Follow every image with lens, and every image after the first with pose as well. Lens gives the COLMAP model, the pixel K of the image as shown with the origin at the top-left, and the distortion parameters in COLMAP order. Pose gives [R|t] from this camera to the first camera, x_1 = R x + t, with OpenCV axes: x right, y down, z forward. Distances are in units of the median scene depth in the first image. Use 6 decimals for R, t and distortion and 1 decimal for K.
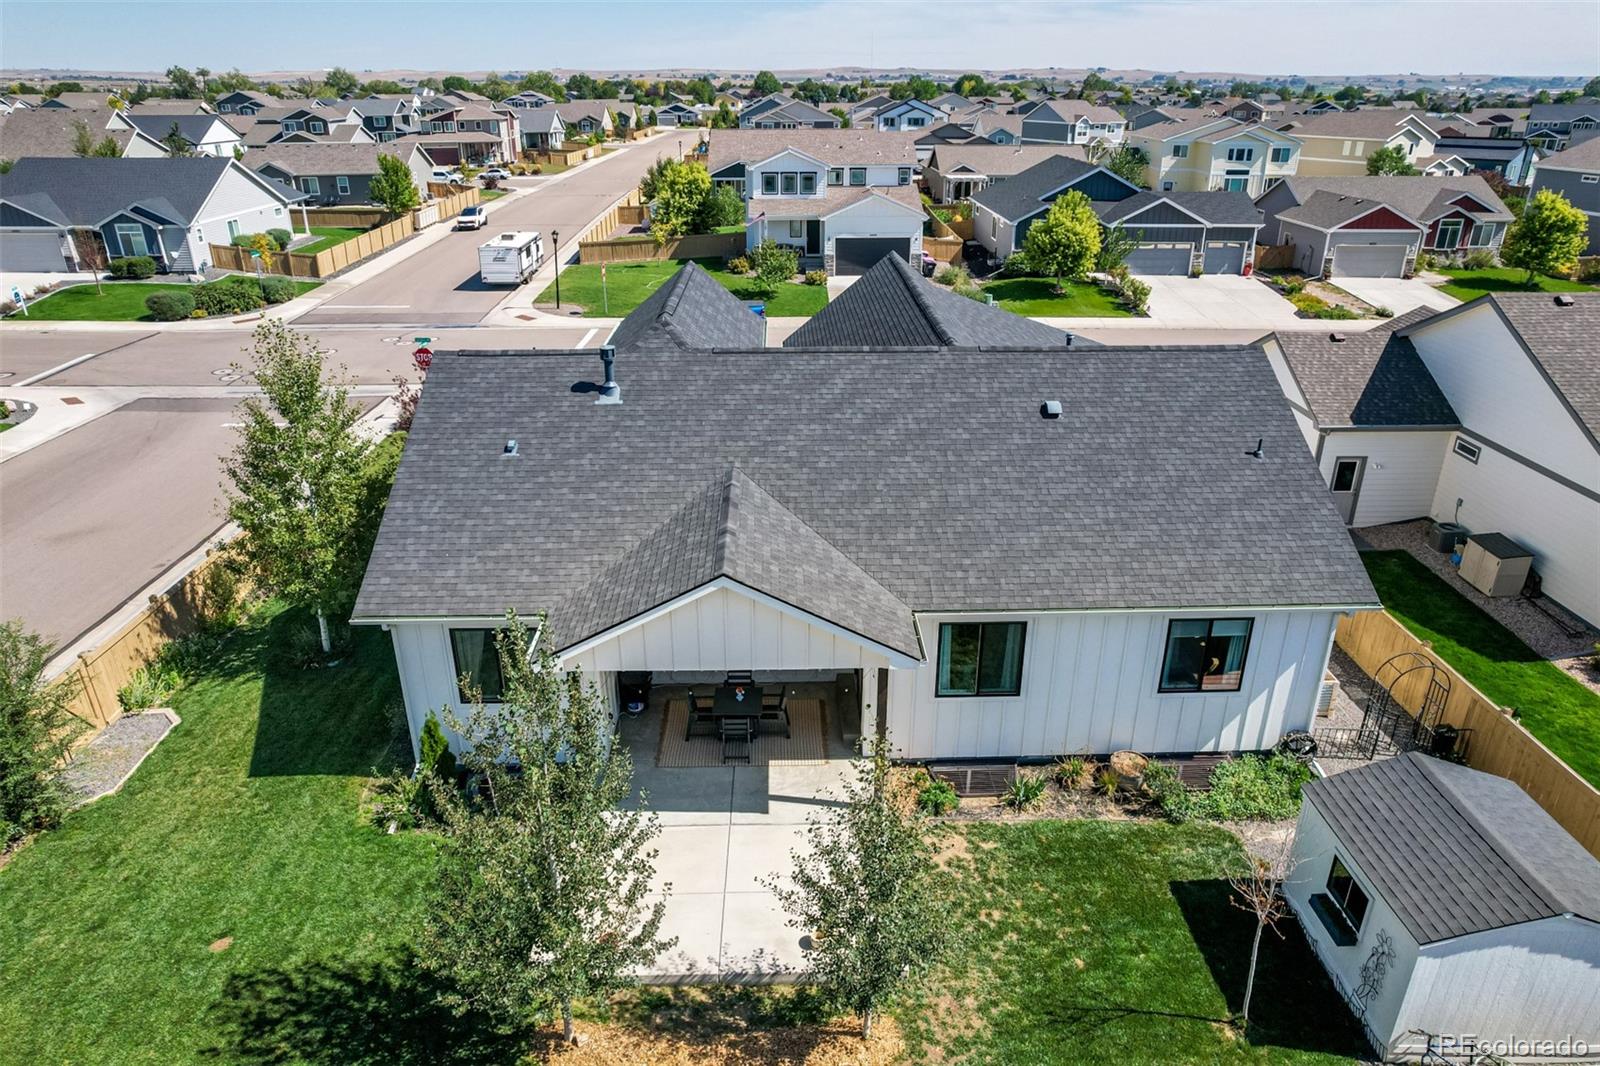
lens RADIAL K [[1019.8, 0, 804.8], [0, 1019.8, 546.2], [0, 0, 1]] dist [-0.071545, 0.059819]
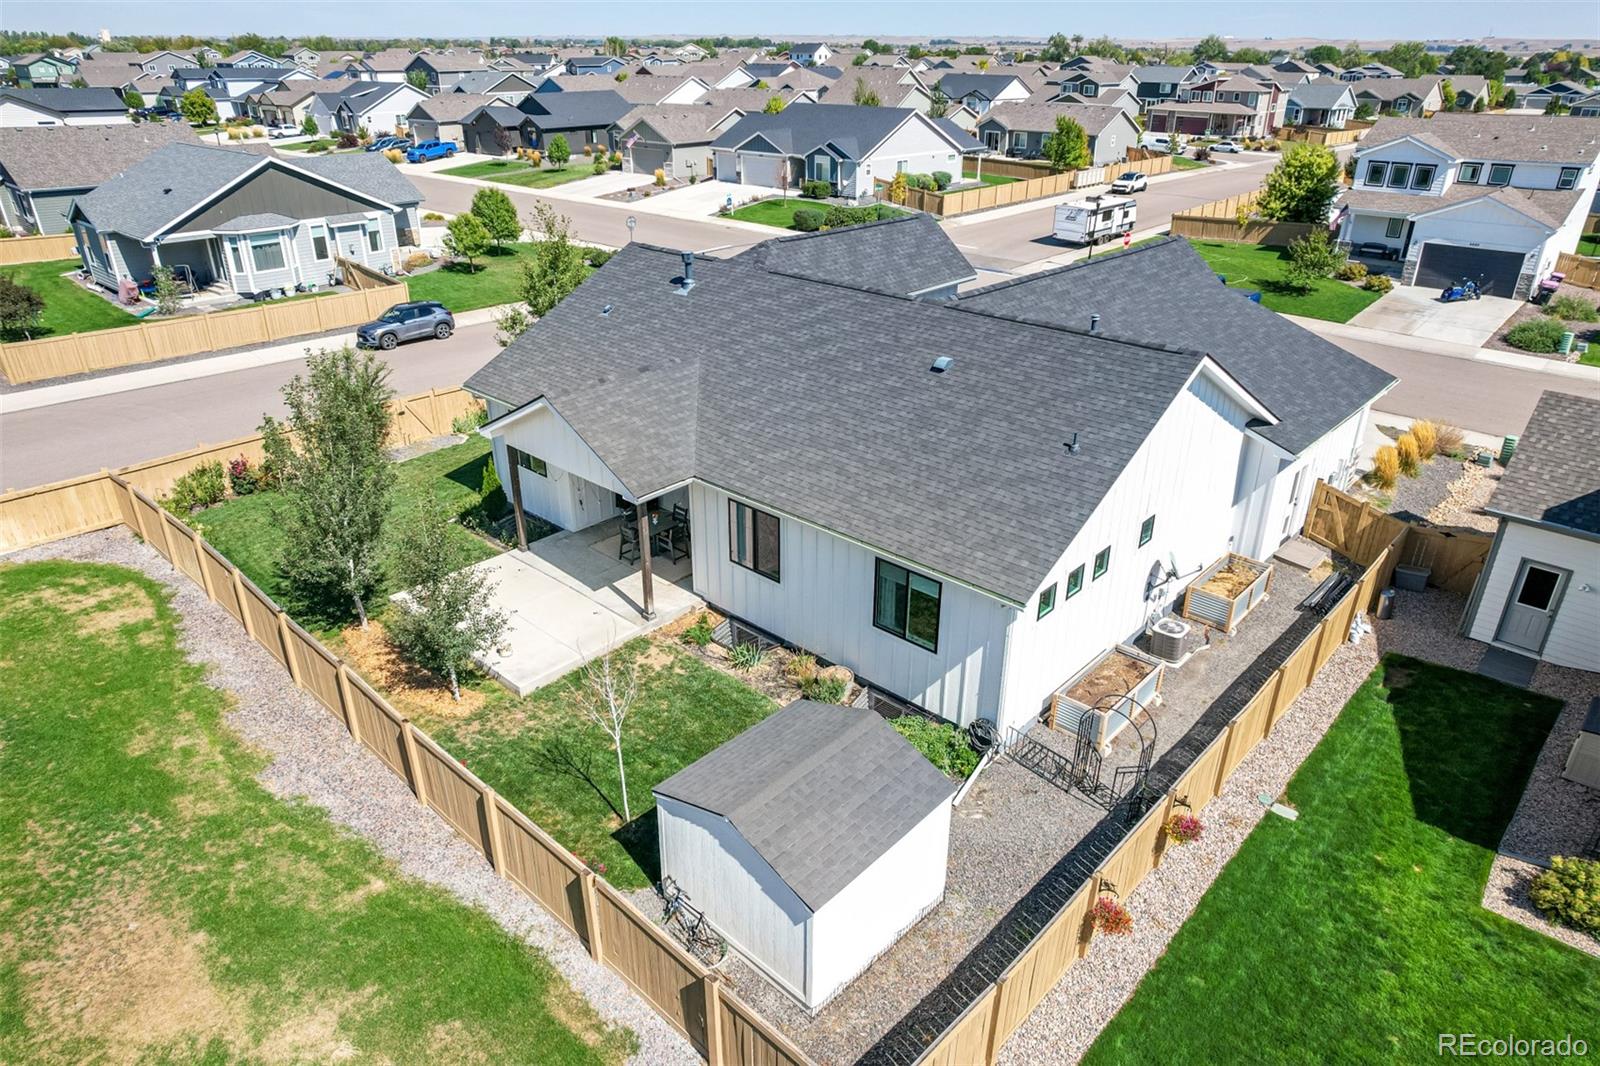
lens RADIAL K [[1019.8, 0, 811.7], [0, 1019.8, 536.2], [0, 0, 1]] dist [-0.071545, 0.059819]
pose [[0.720920, 0.306813, -0.621402, 0.253598], [-0.295477, 0.947156, 0.124854, -0.016451], [0.626871, 0.093600, 0.773480, 0.029220]]
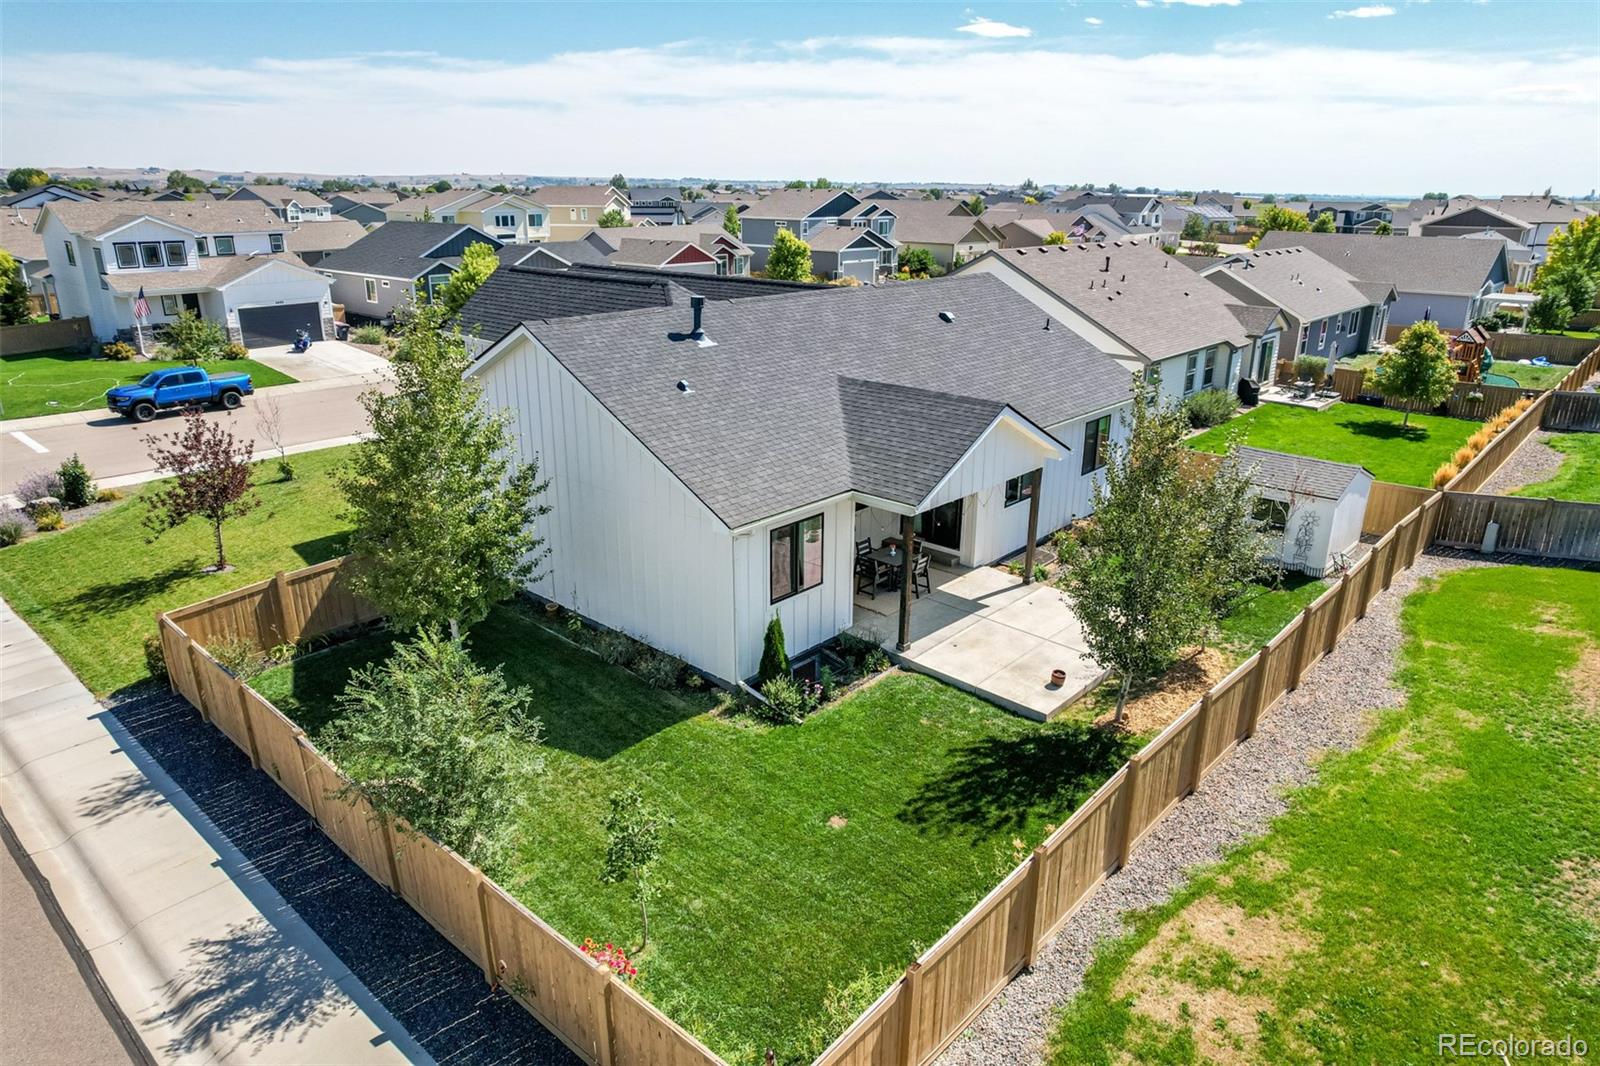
lens RADIAL K [[1019.8, 0, 800.4], [0, 1019.8, 532.1], [0, 0, 1]] dist [-0.071545, 0.059819]
pose [[0.691676, -0.230931, 0.684292, -0.273329], [0.296979, 0.954631, 0.021980, 0.017685], [-0.658322, 0.188017, 0.728877, 0.046420]]
